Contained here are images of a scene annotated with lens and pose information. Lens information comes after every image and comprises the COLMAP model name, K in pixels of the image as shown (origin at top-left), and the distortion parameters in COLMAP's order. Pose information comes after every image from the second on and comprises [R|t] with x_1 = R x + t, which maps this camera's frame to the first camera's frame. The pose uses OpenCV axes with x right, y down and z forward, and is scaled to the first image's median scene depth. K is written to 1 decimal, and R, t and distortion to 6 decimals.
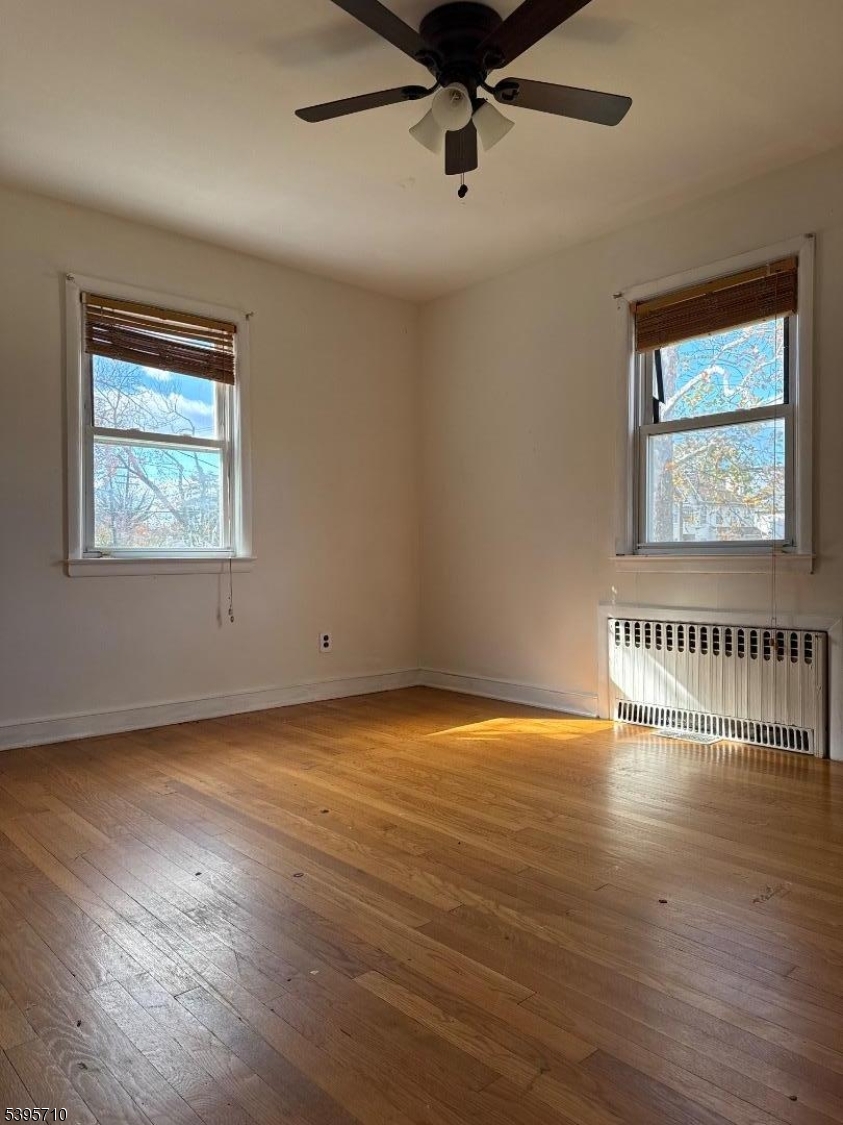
lens RADIAL K [[787.3, 0, 415.4], [0, 787.3, 558.5], [0, 0, 1]] dist [0.003098, -0.003659]
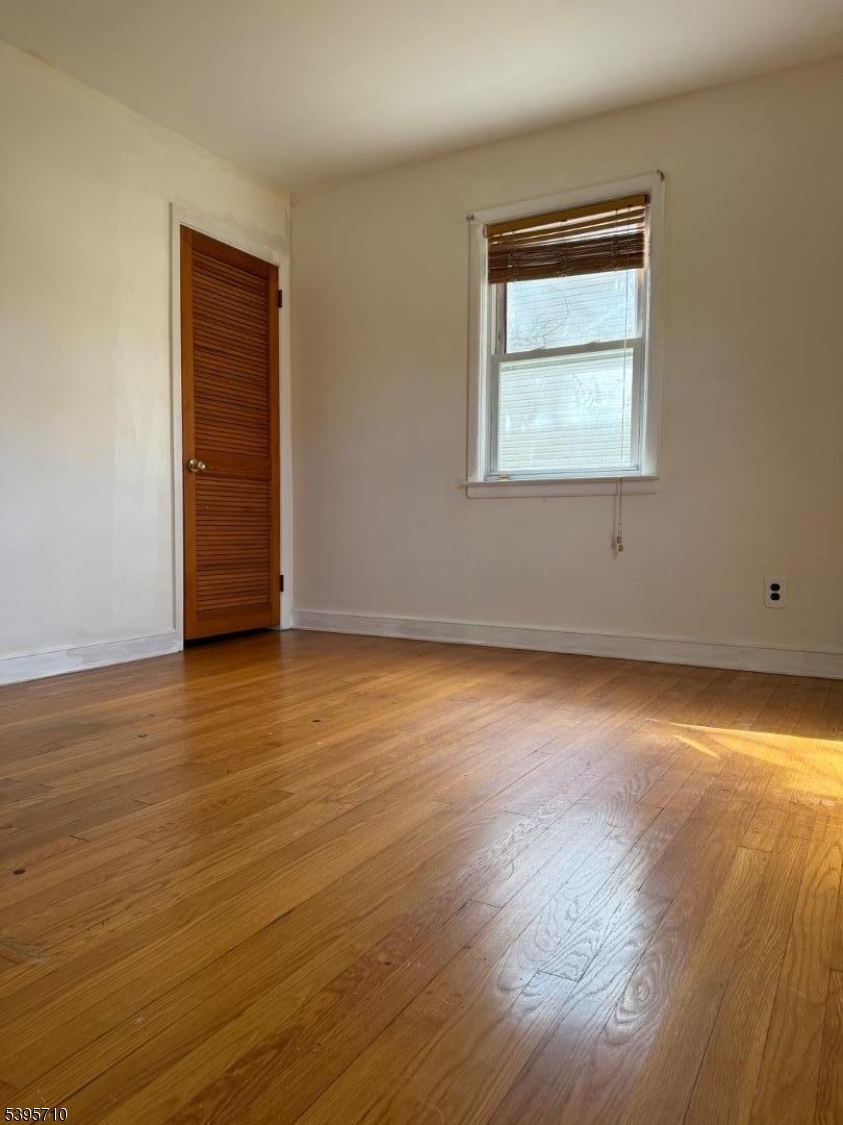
lens RADIAL K [[787.3, 0, 421.2], [0, 787.3, 566.4], [0, 0, 1]] dist [0.003098, -0.003659]
pose [[0.322148, 0.051031, -0.945313, 0.875262], [-0.012171, 0.998687, 0.049765, 0.097622], [0.946611, -0.004526, 0.322346, 0.898967]]
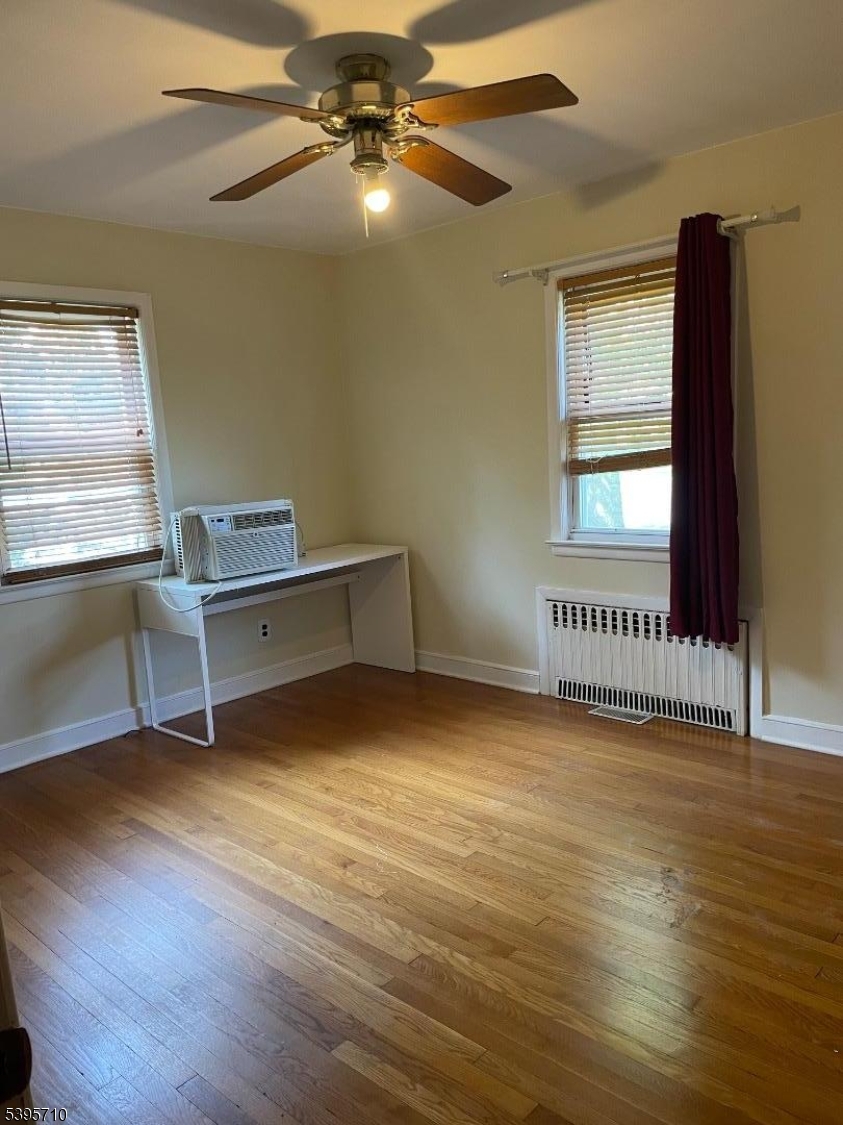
lens RADIAL K [[848.4, 0, 427.2], [0, 848.4, 564.4], [0, 0, 1]] dist [0.009604, -0.003902]
pose [[0.993702, -0.070841, 0.086823, 0.002315], [0.058127, 0.988288, 0.141095, -0.224404], [-0.095802, -0.135160, 0.986181, -0.098033]]
